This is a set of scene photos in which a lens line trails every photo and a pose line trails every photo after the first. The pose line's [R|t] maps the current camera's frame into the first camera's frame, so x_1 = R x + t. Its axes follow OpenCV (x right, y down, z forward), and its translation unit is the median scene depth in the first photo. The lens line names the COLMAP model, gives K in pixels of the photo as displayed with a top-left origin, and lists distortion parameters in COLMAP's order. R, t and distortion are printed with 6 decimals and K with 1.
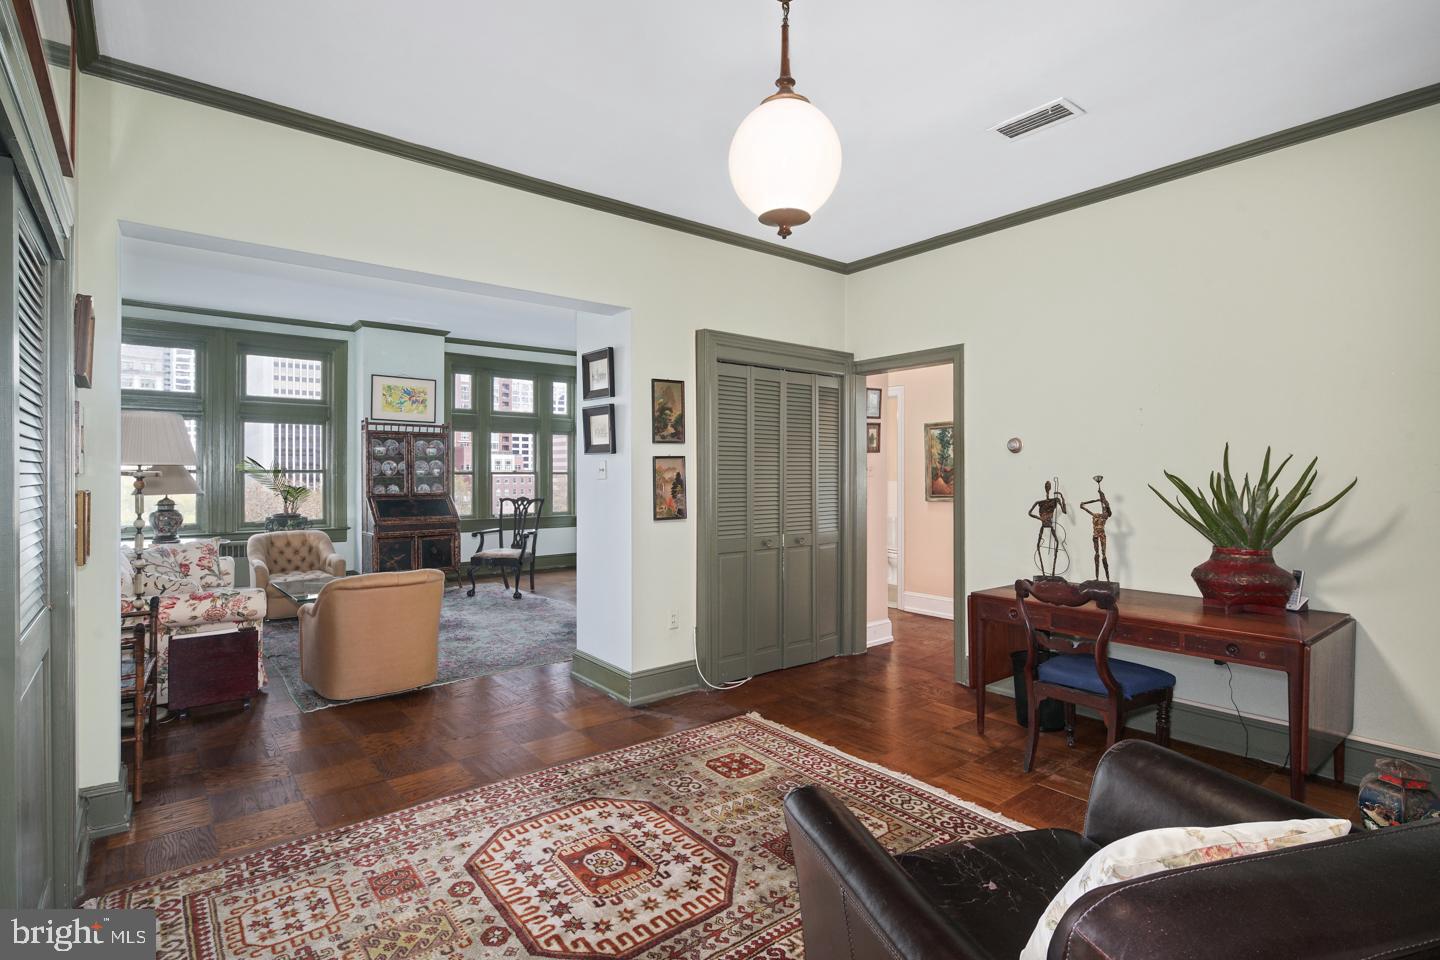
lens RADIAL K [[726.7, 0, 741.4], [0, 726.7, 475.3], [0, 0, 1]] dist [-0.006367, -0.000525]
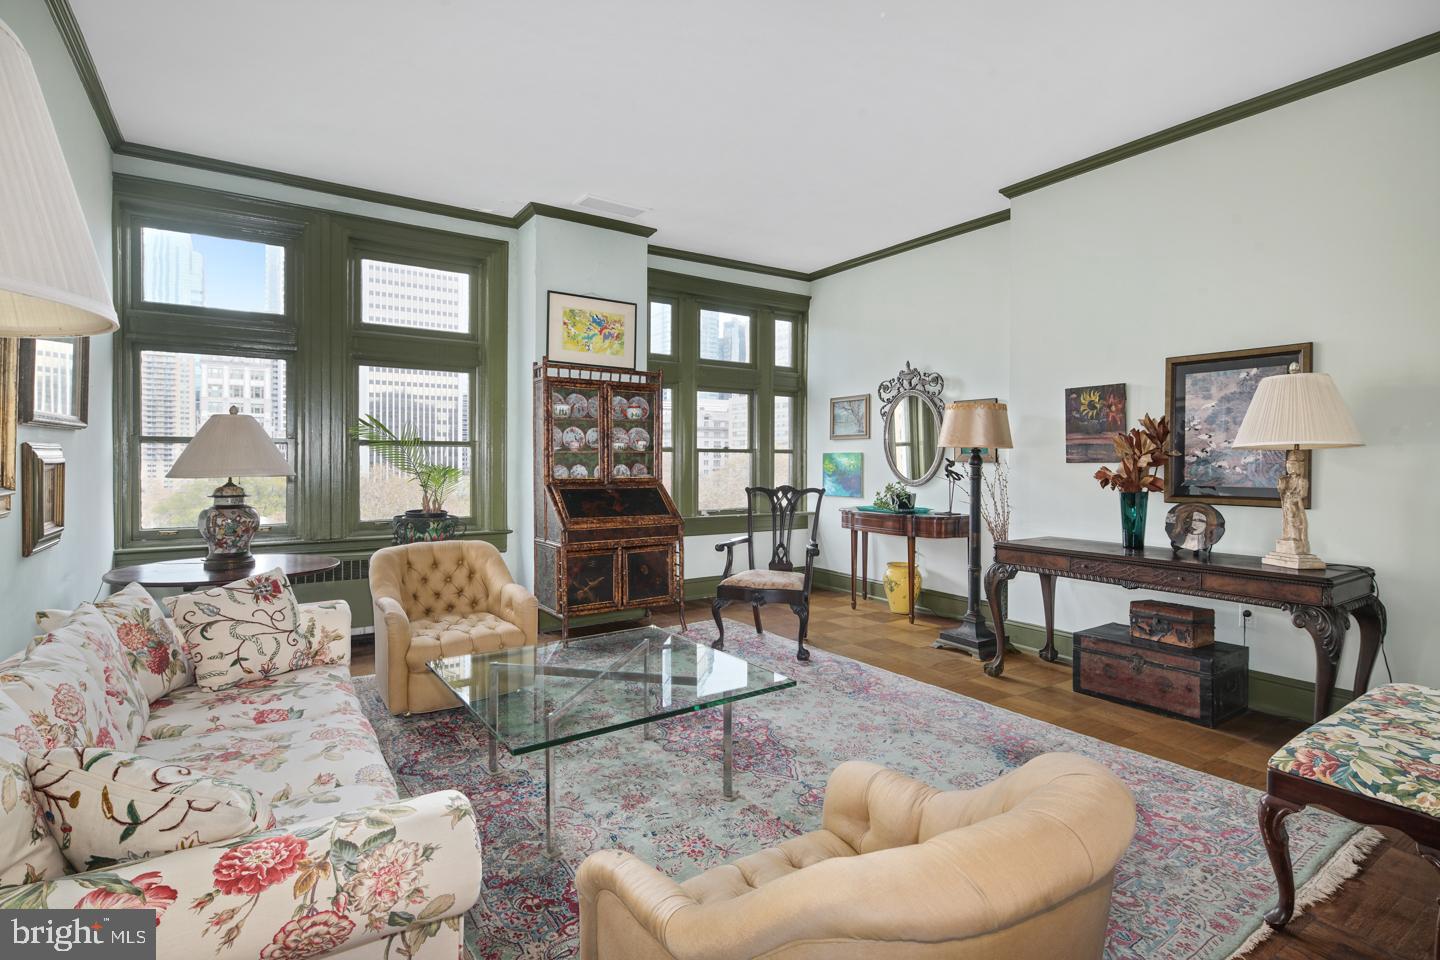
lens RADIAL K [[698.3, 0, 720.3], [0, 698.3, 470.7], [0, 0, 1]] dist [0.002404, -0.000164]
pose [[0.994503, 0.005436, -0.104572, -0.297762], [-0.004519, 0.999949, 0.009003, 0.012272], [0.104615, -0.008481, 0.994477, 0.411211]]
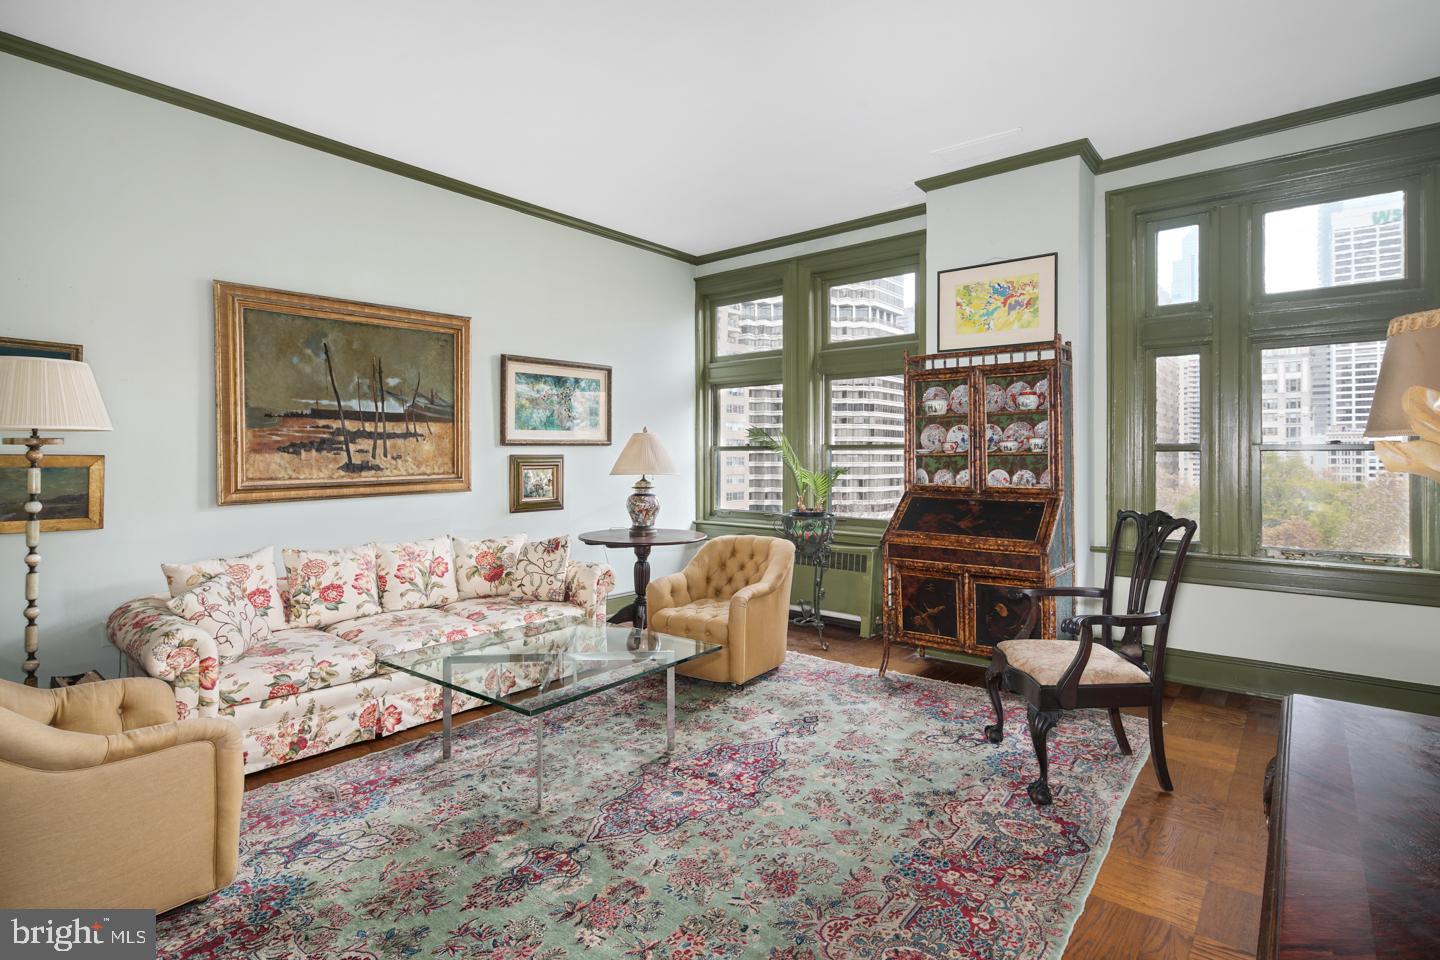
lens RADIAL K [[705.3, 0, 723.3], [0, 705.3, 459.8], [0, 0, 1]] dist [0.002013, 0.000235]
pose [[0.193829, 0.004137, -0.981027, -0.007153], [-0.005717, 0.999979, 0.003087, 0.005370], [0.981019, 0.005010, 0.193848, 0.737673]]
